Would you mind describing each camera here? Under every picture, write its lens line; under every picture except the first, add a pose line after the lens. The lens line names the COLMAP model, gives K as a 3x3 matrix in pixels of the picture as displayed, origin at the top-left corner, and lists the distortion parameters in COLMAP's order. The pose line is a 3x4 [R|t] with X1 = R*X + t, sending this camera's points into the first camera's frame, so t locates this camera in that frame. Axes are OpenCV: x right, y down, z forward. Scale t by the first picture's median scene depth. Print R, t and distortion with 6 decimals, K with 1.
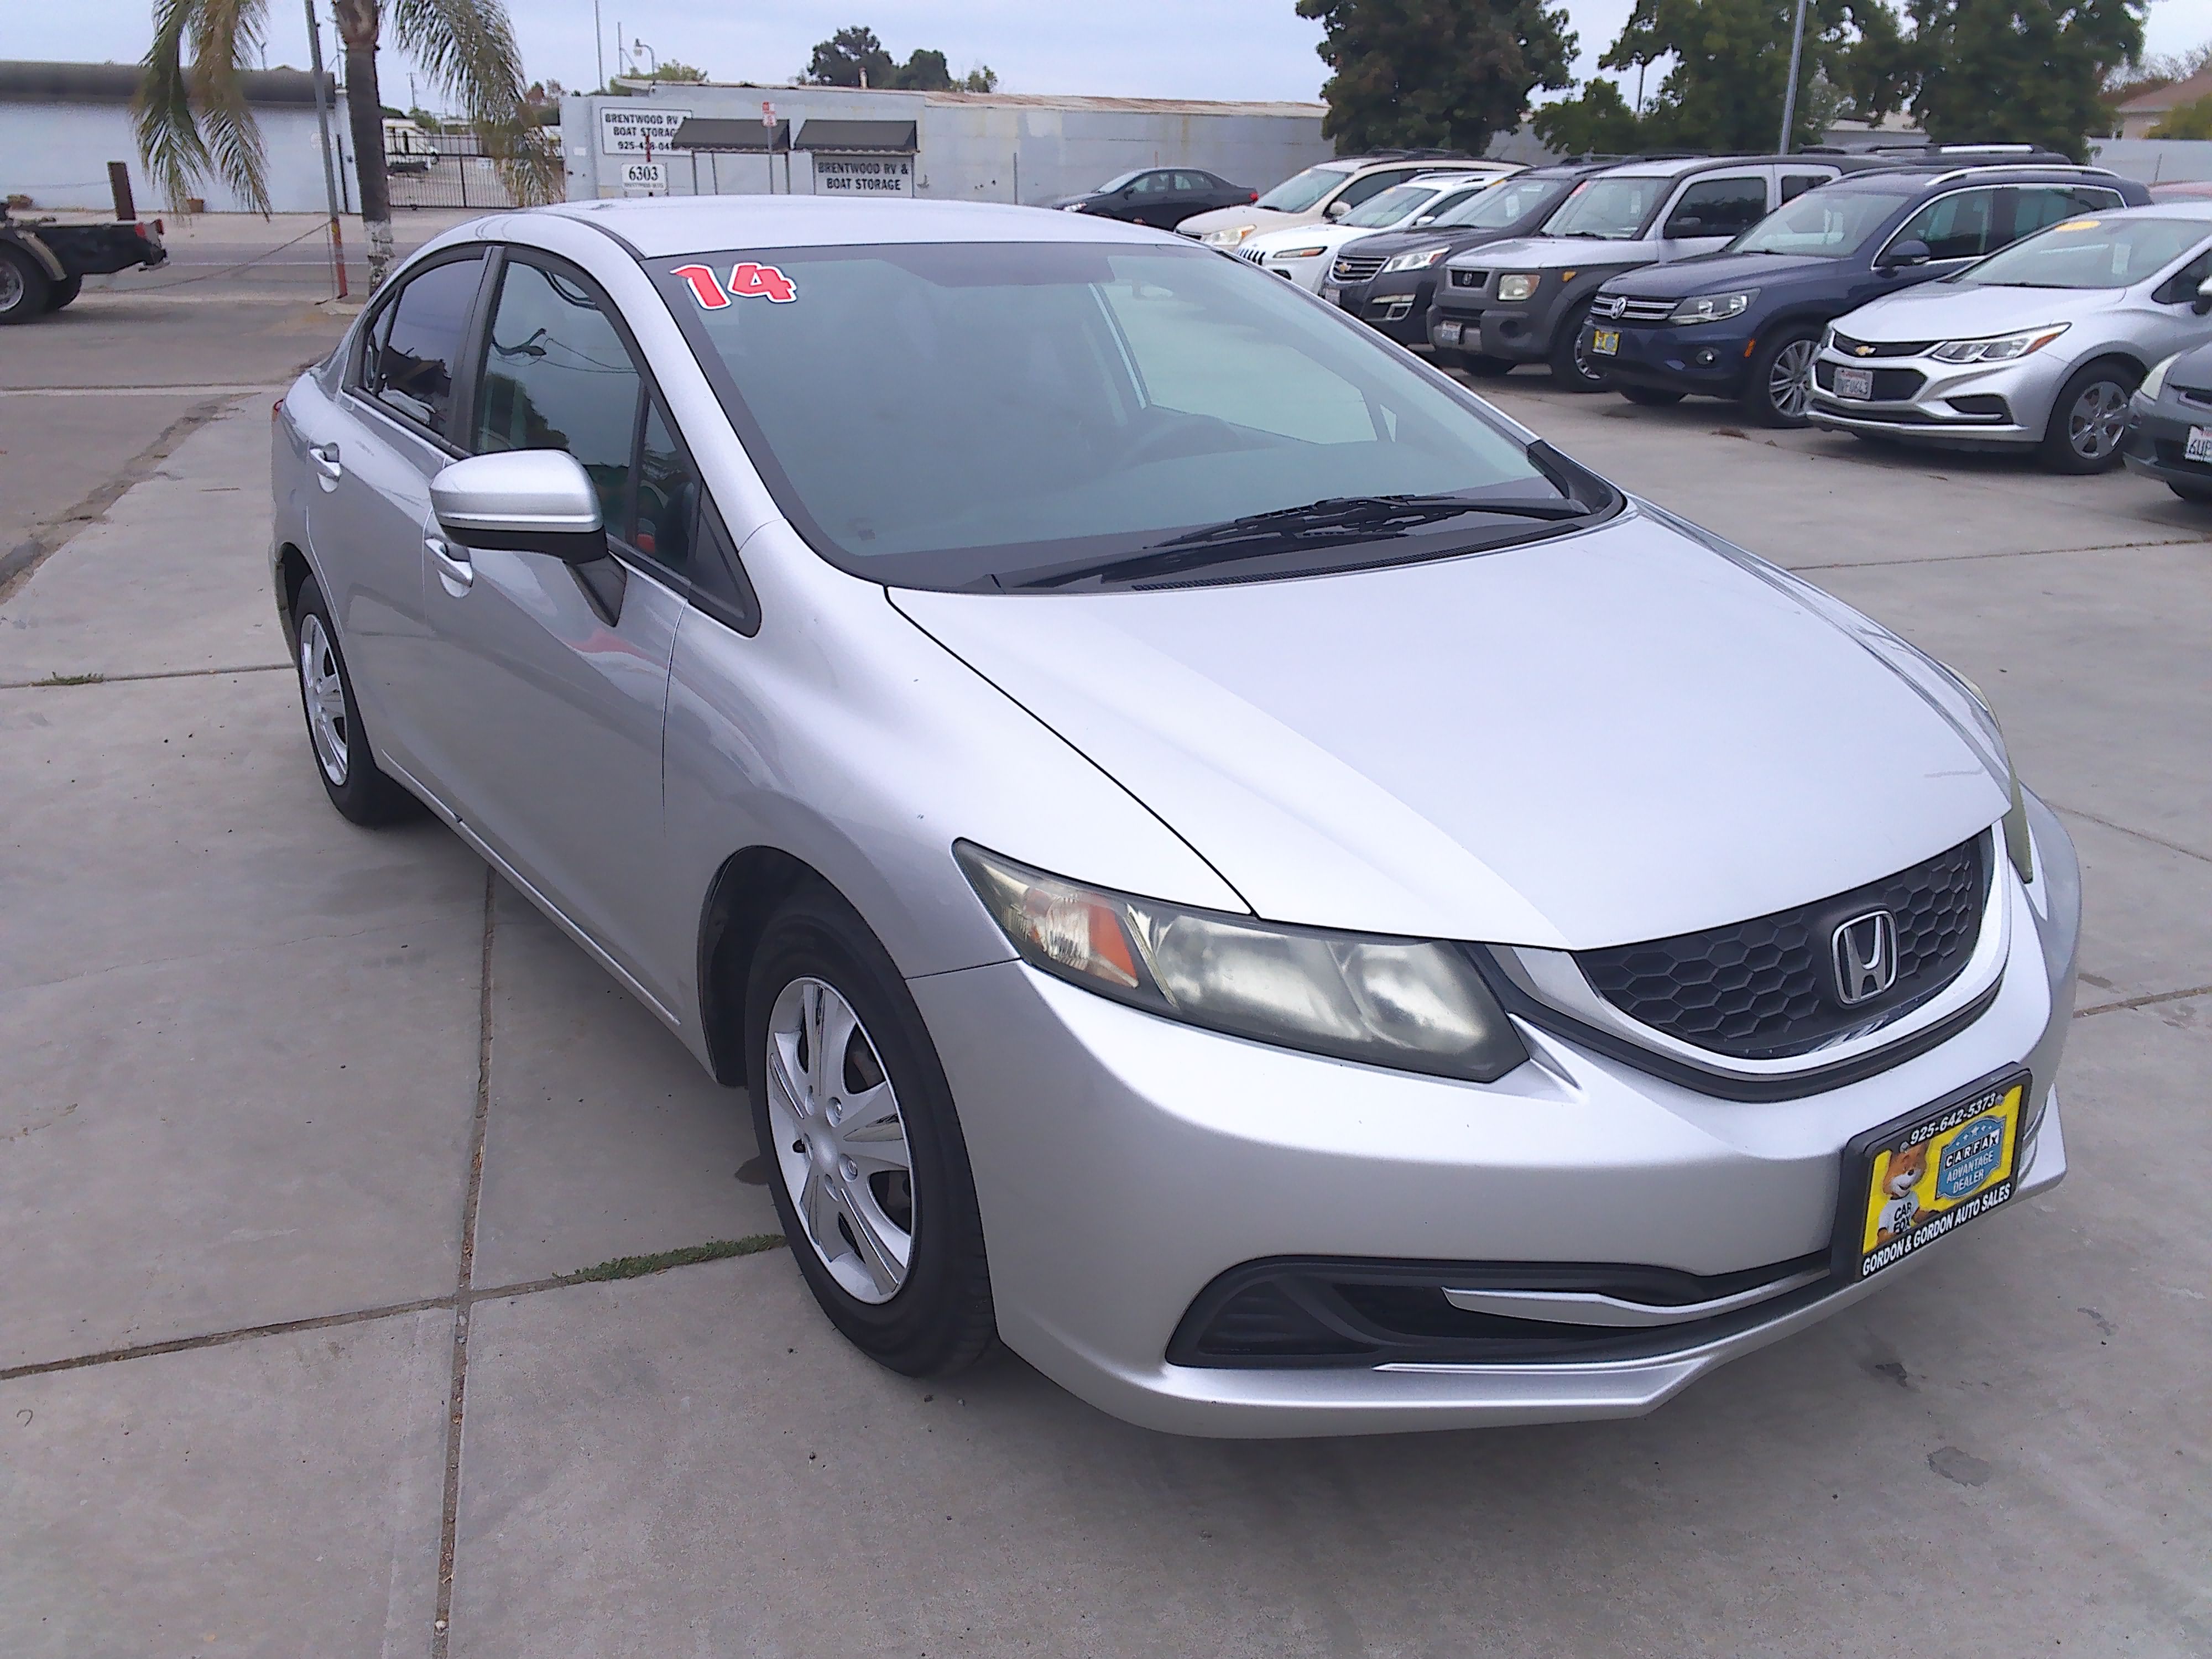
lens RADIAL K [[1809.6, 0, 1038.1], [0, 1809.6, 825.9], [0, 0, 1]] dist [0.038012, -0.002490]
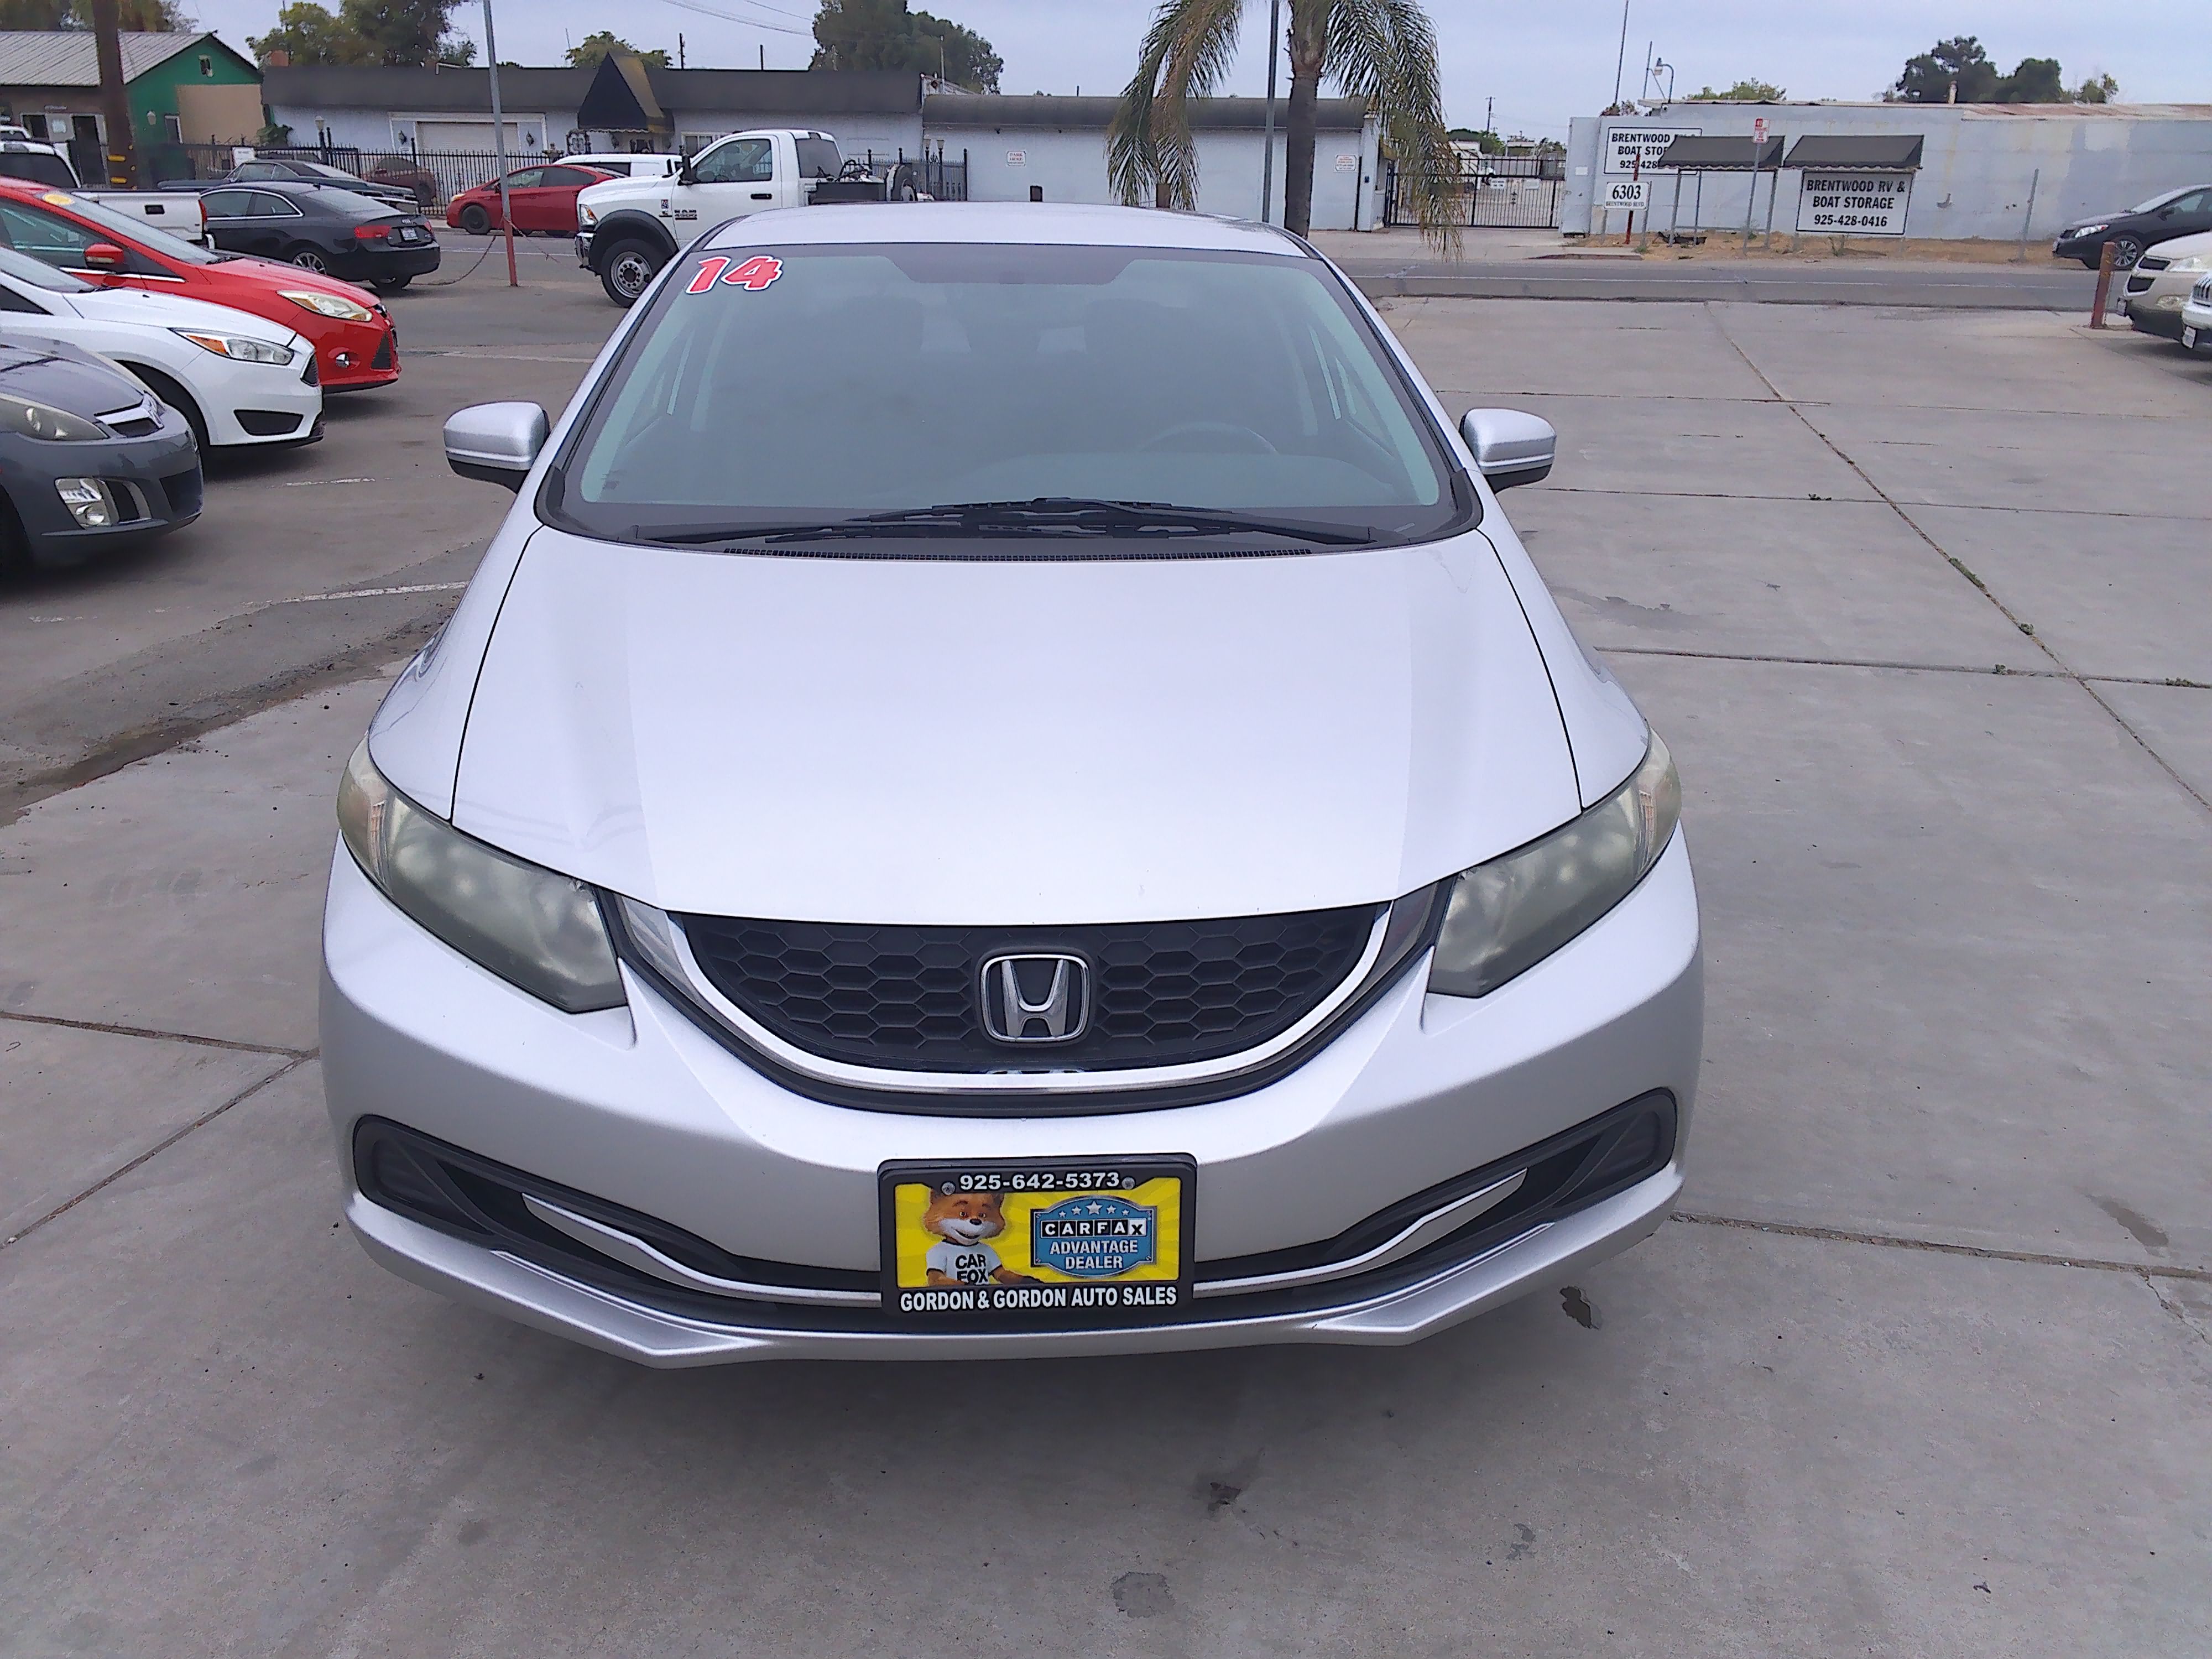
lens RADIAL K [[1798.0, 0, 1106.7], [0, 1798.0, 794.3], [0, 0, 1]] dist [0.012161, 0.016804]
pose [[0.854649, 0.172518, -0.489706, 0.083490], [-0.183728, 0.982646, 0.025529, -0.005288], [0.485612, 0.068154, 0.871514, 0.019373]]
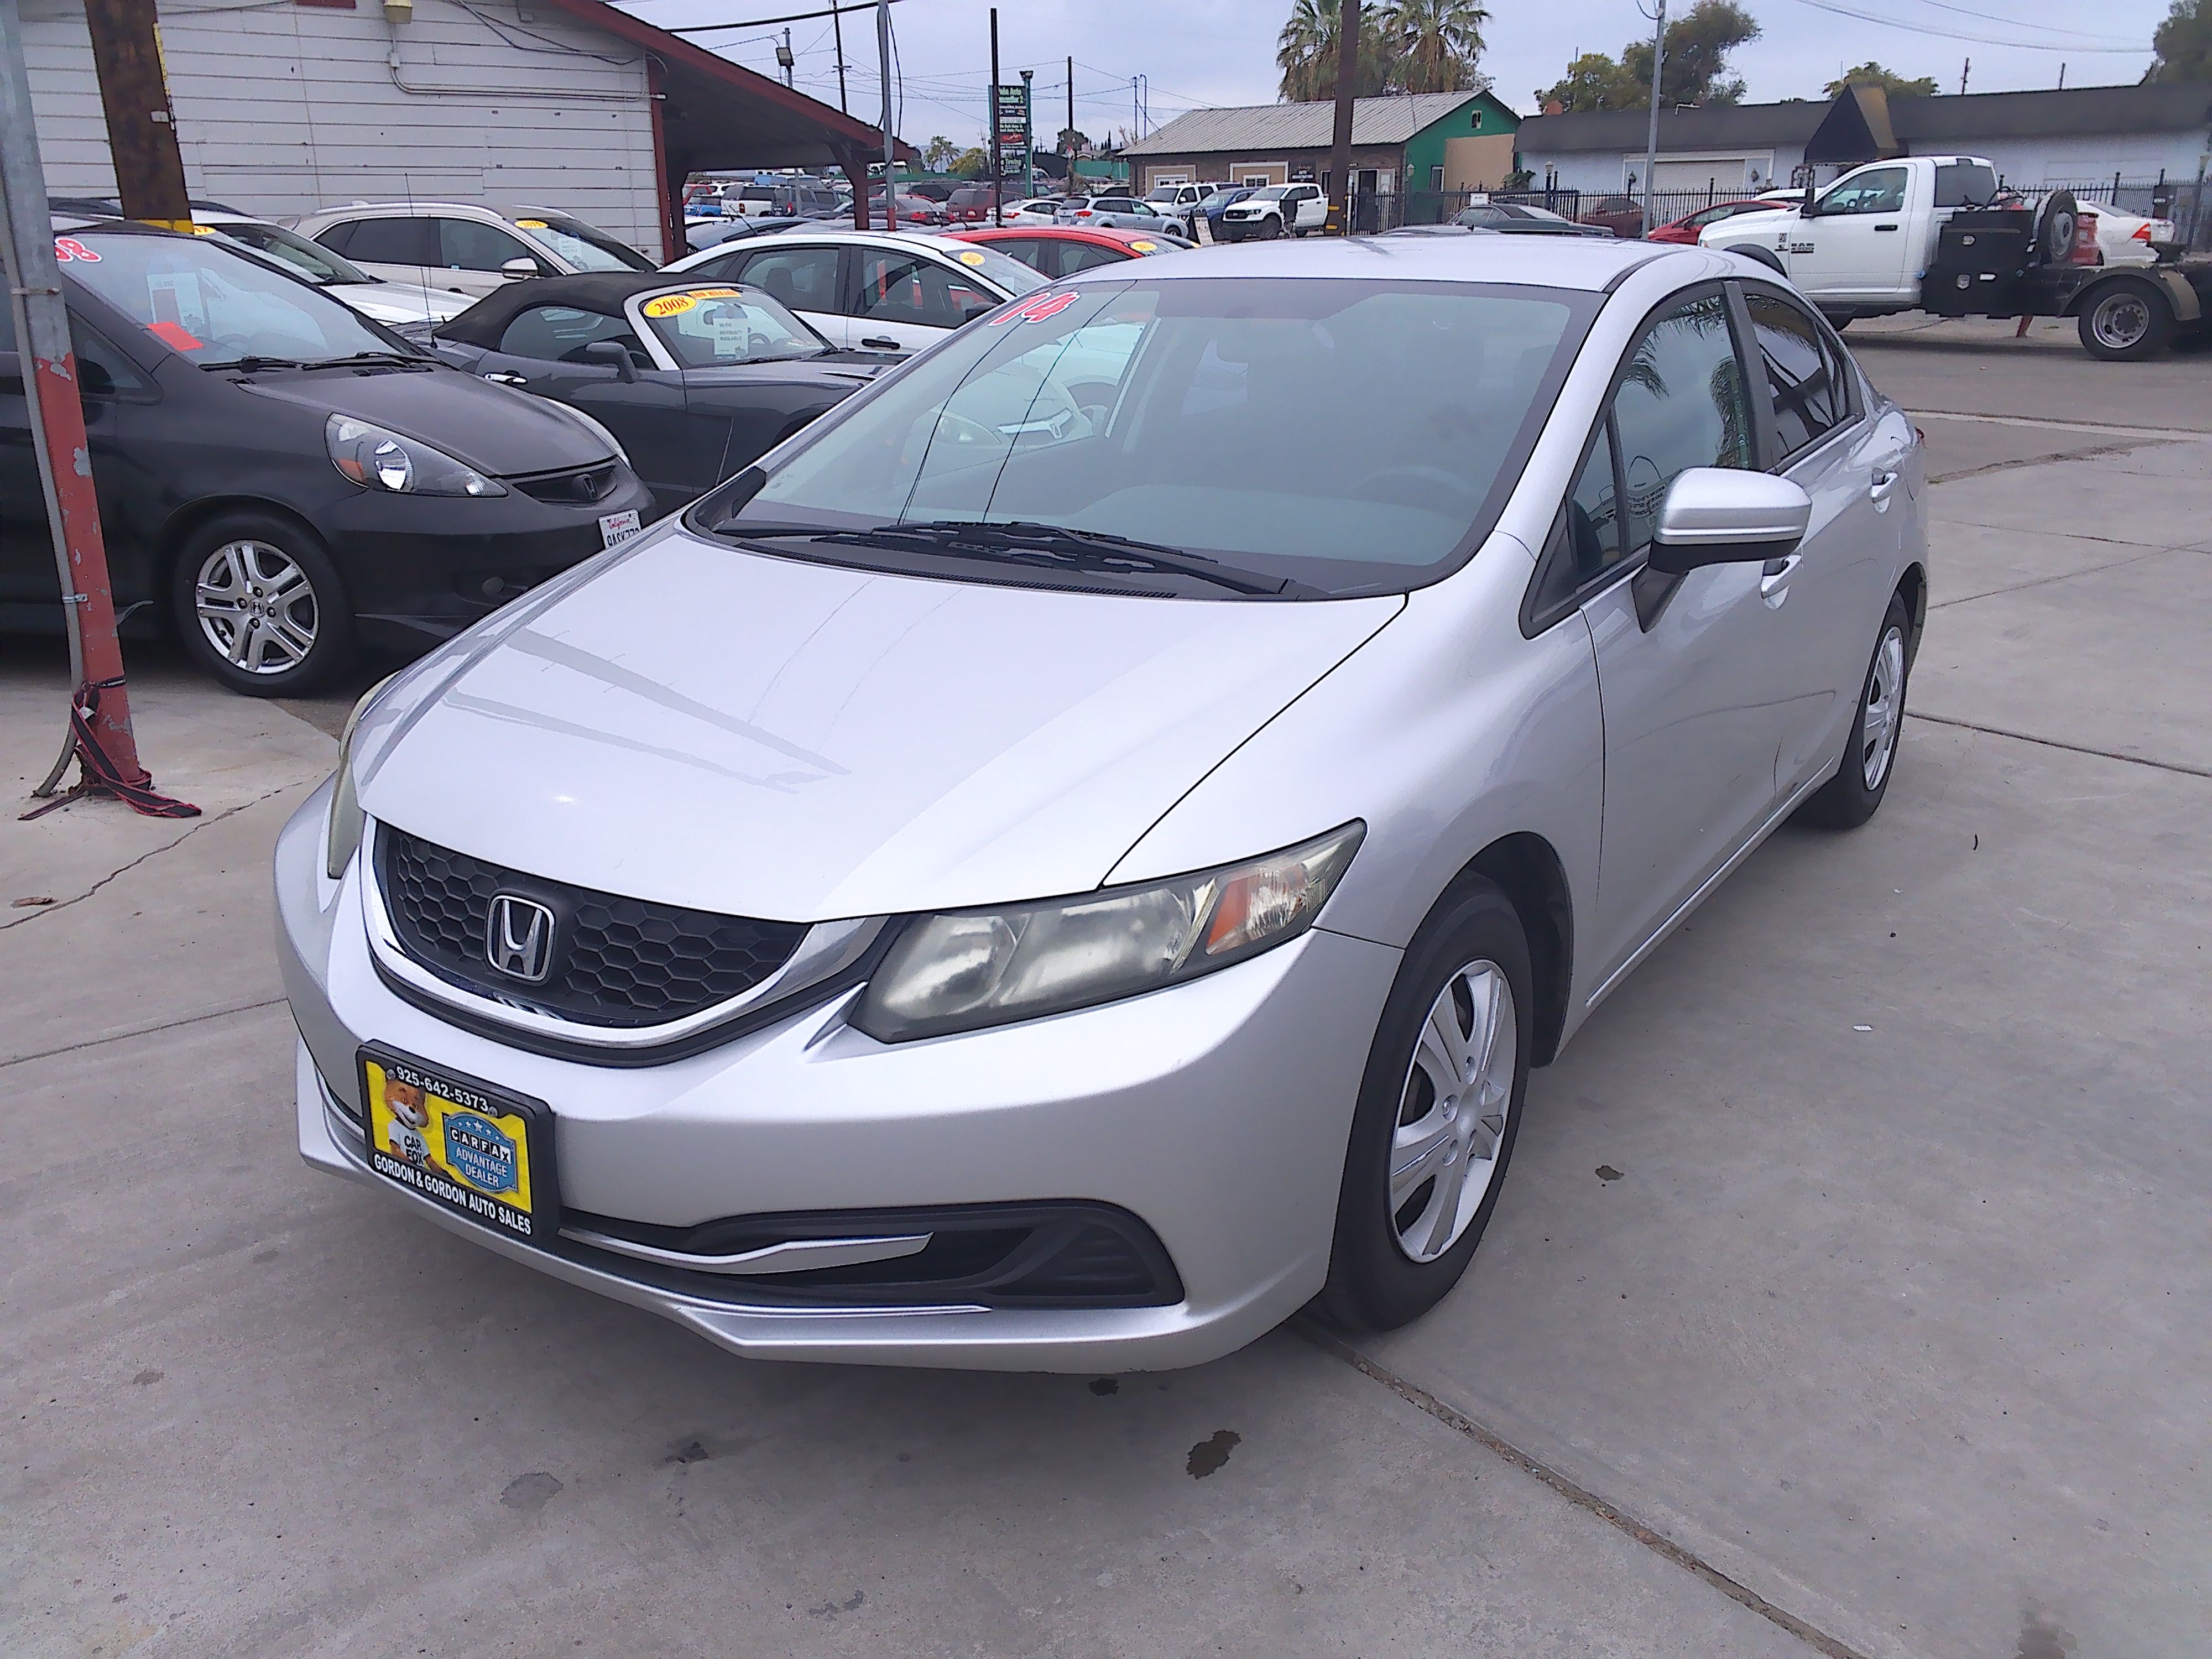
lens RADIAL K [[1746.8, 0, 1116.6], [0, 1746.8, 855.7], [0, 0, 1]] dist [0.091584, -0.161386]
pose [[0.367976, 0.300746, -0.879856, 0.132699], [-0.303209, 0.933336, 0.192218, -0.024454], [0.879010, 0.196048, 0.434634, 0.077948]]
